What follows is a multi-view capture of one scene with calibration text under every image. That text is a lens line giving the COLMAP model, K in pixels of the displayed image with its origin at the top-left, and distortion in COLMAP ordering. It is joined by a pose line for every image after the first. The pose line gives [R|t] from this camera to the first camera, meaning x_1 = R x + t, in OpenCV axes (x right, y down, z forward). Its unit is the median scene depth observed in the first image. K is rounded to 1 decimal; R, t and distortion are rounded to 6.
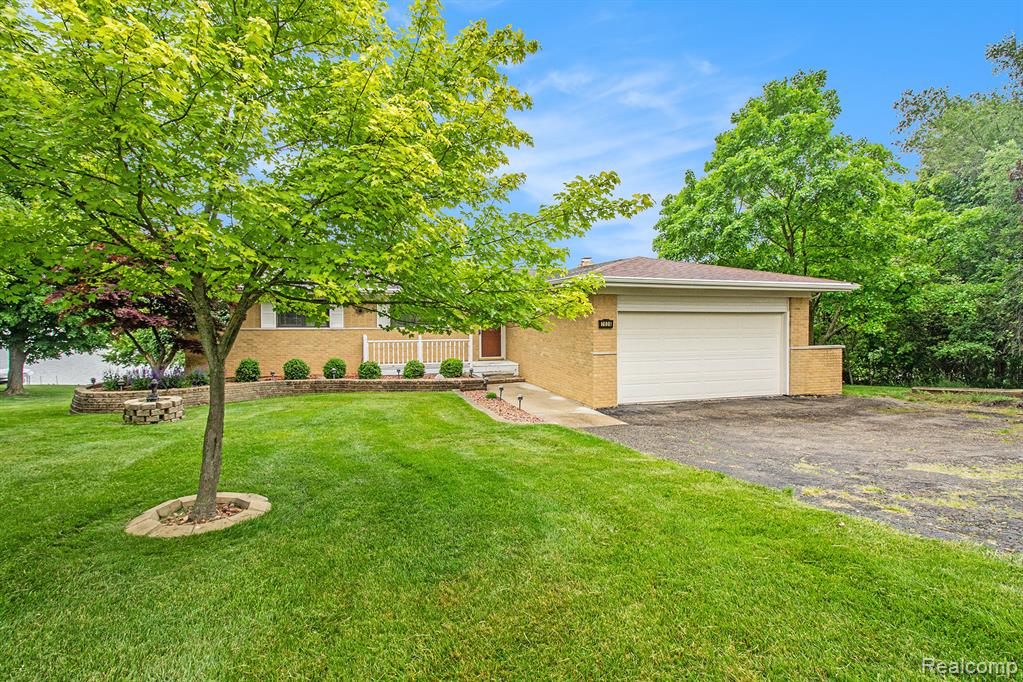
lens RADIAL K [[481.6, 0, 509.8], [0, 481.6, 337.1], [0, 0, 1]] dist [0.000462, -0.014462]
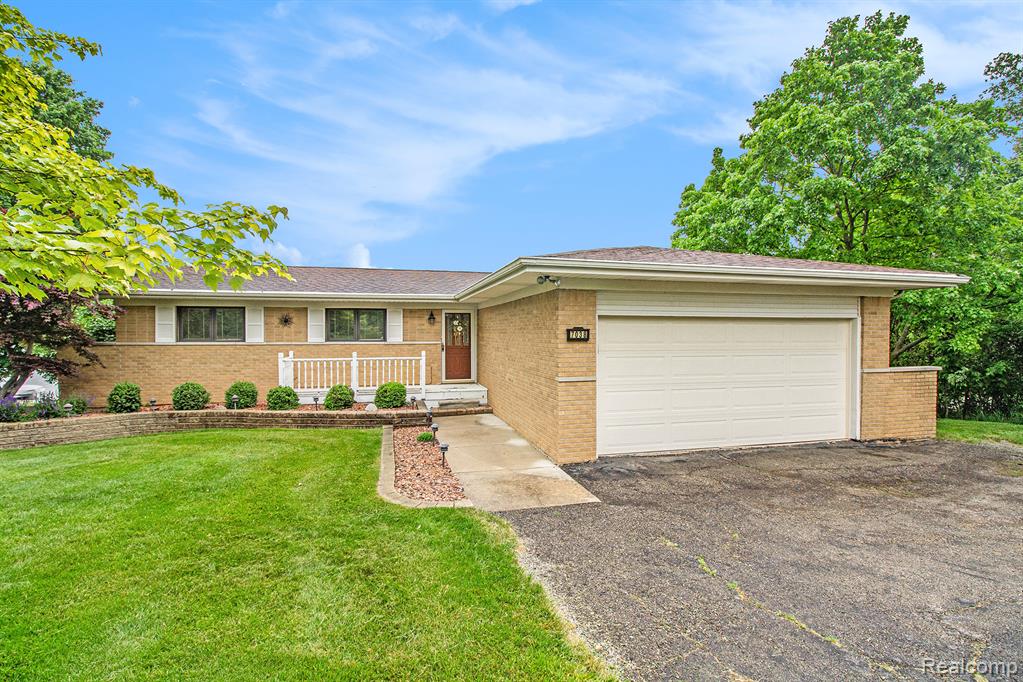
lens RADIAL K [[484.5, 0, 511.9], [0, 484.5, 363.7], [0, 0, 1]] dist [0.001459, -0.006614]
pose [[0.998804, 0.001653, -0.048863, 0.110852], [-0.000634, 0.999782, 0.020862, -0.001360], [0.048887, -0.020806, 0.998588, 0.267297]]
